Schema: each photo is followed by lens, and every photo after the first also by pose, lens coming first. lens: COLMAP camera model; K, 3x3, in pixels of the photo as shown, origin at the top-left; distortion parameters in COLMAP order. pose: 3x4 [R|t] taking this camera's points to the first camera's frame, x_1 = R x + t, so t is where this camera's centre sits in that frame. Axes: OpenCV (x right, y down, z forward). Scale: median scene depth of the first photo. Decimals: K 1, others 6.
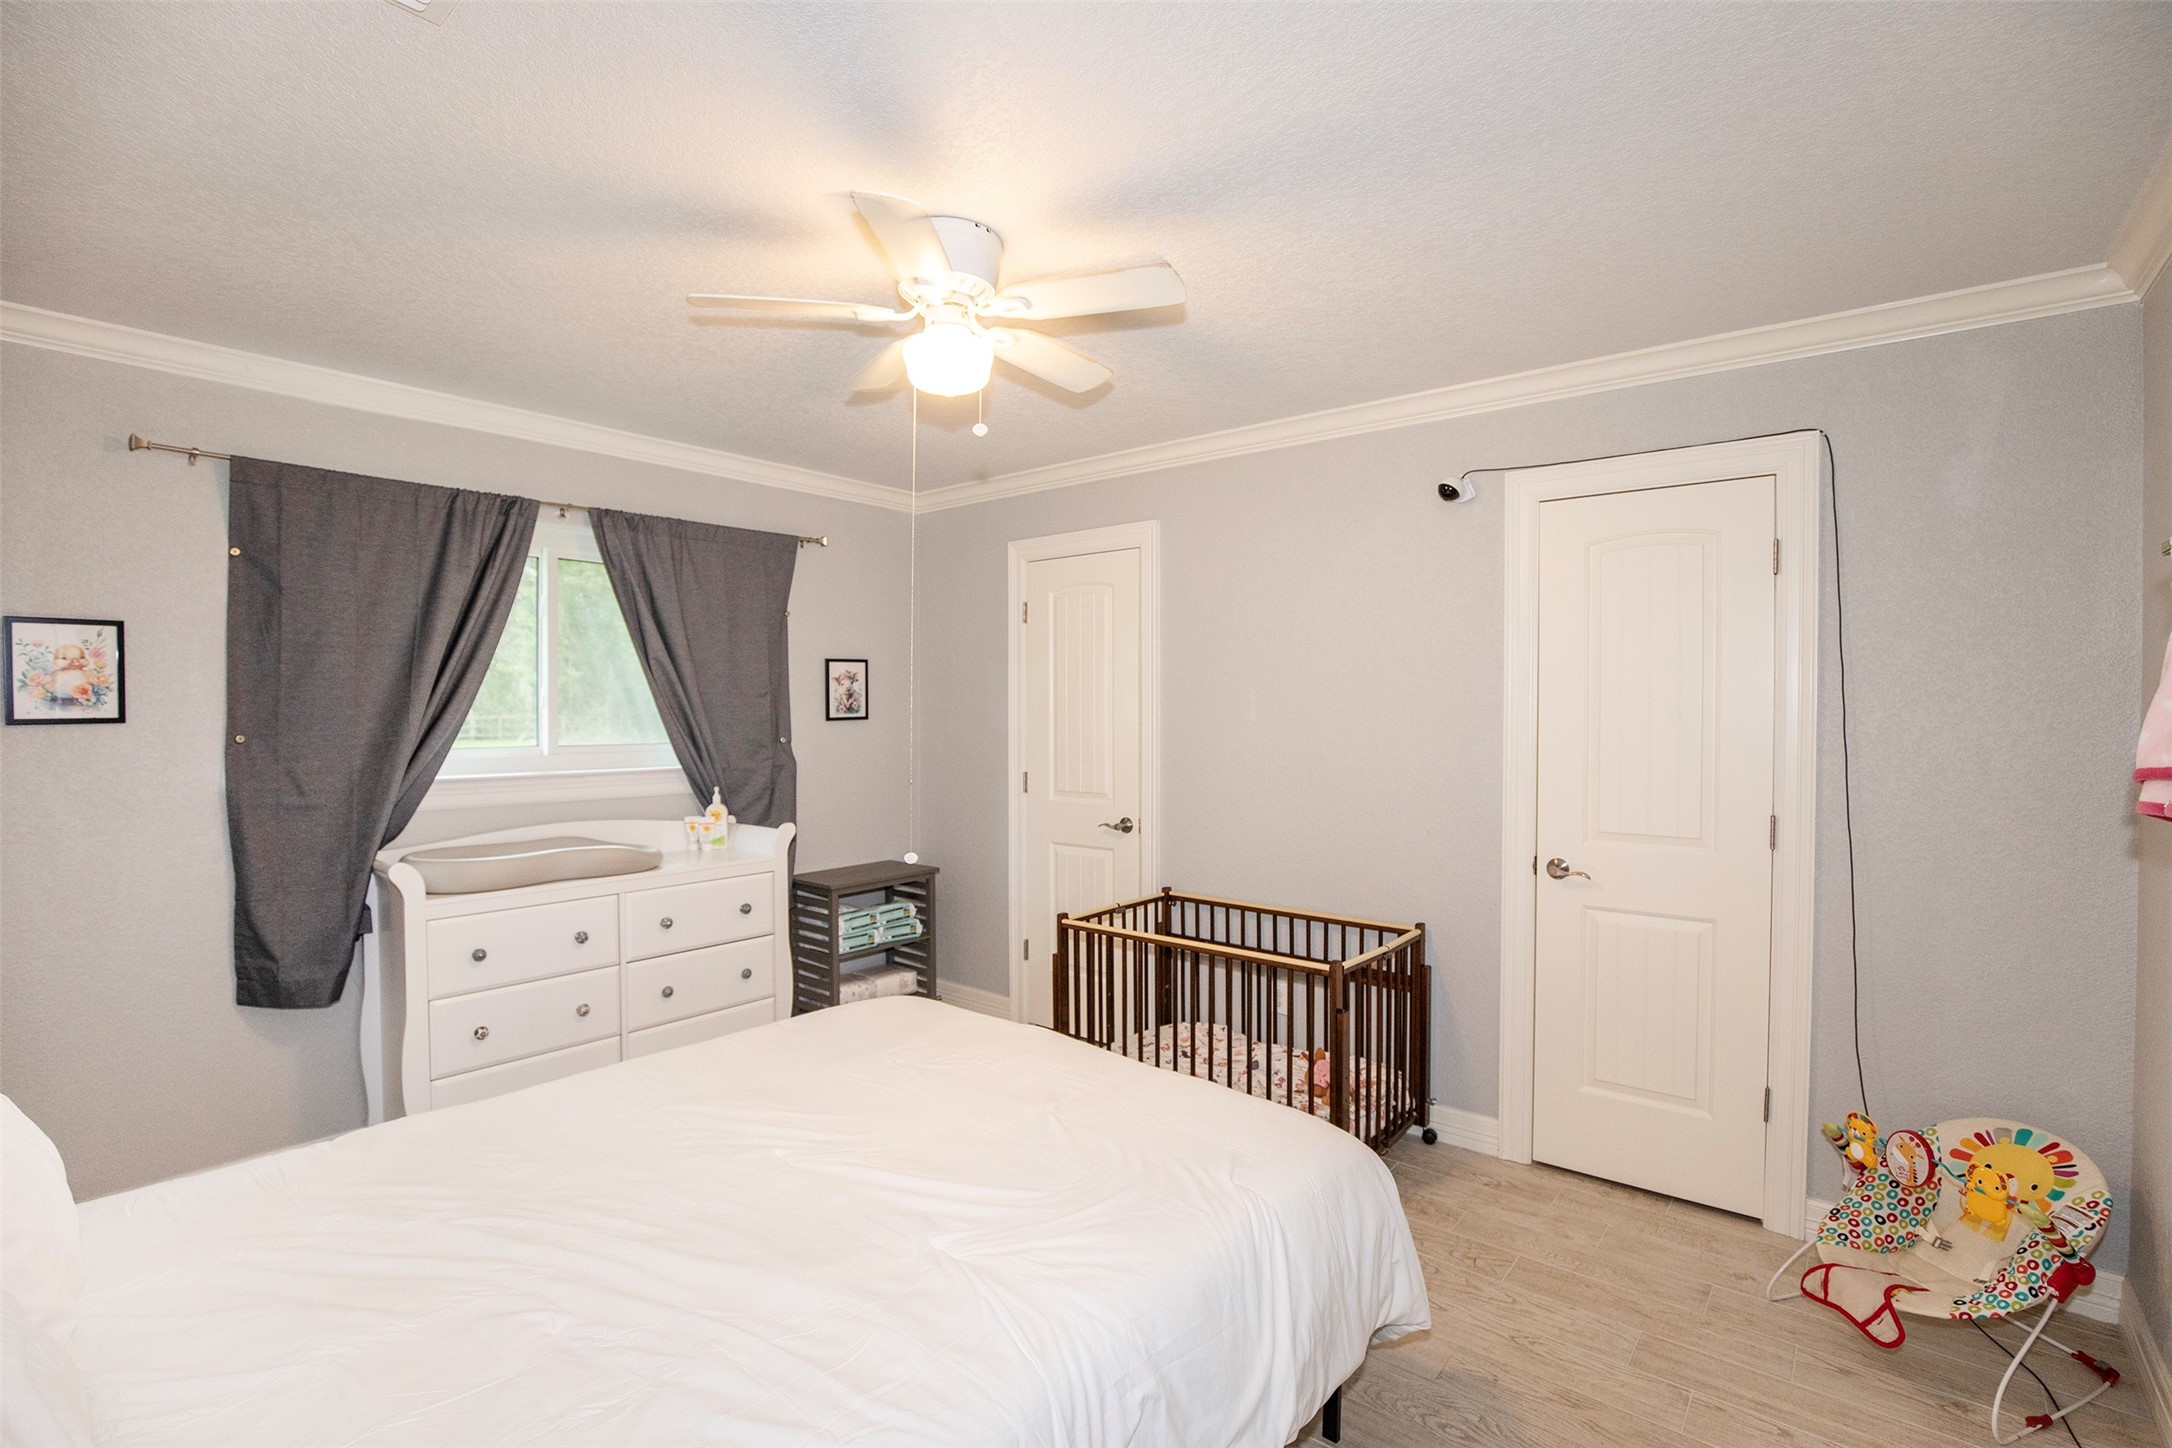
lens RADIAL K [[1033.6, 0, 1086.0], [0, 1033.6, 724.0], [0, 0, 1]] dist [0.000698, 0.000122]
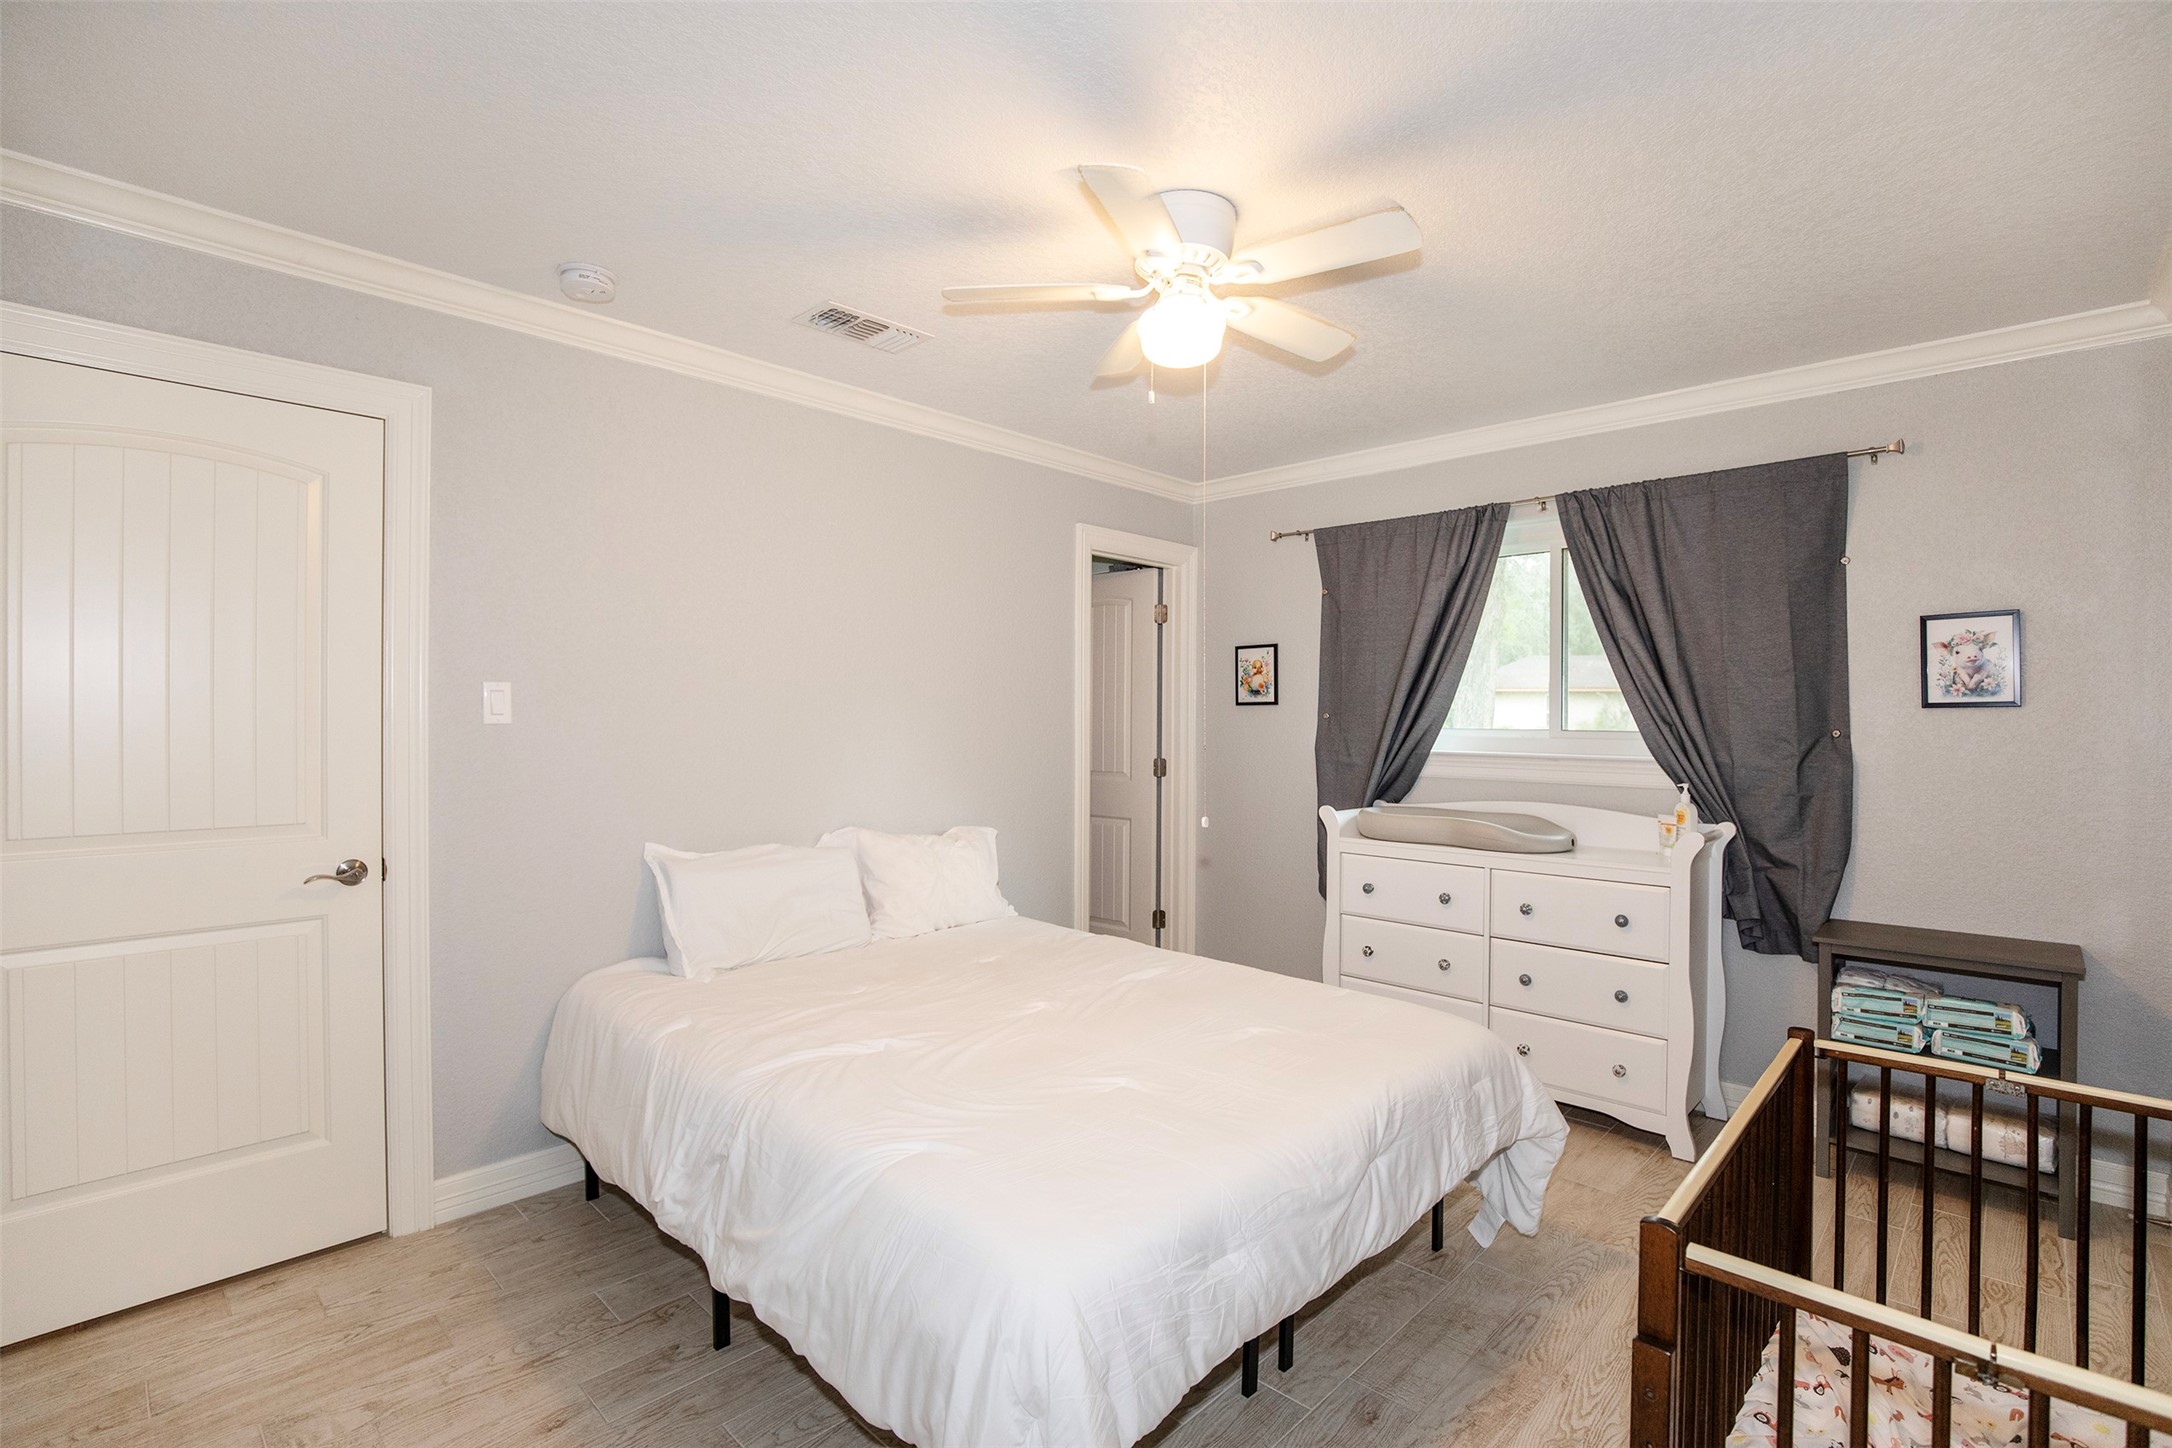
lens RADIAL K [[1033.6, 0, 1086.0], [0, 1033.6, 724.0], [0, 0, 1]] dist [0.000698, 0.000122]
pose [[-0.071805, 0.020753, -0.997203, 0.606038], [-0.009229, 0.999727, 0.021470, -0.002562], [0.997376, 0.010745, -0.071594, 0.654068]]
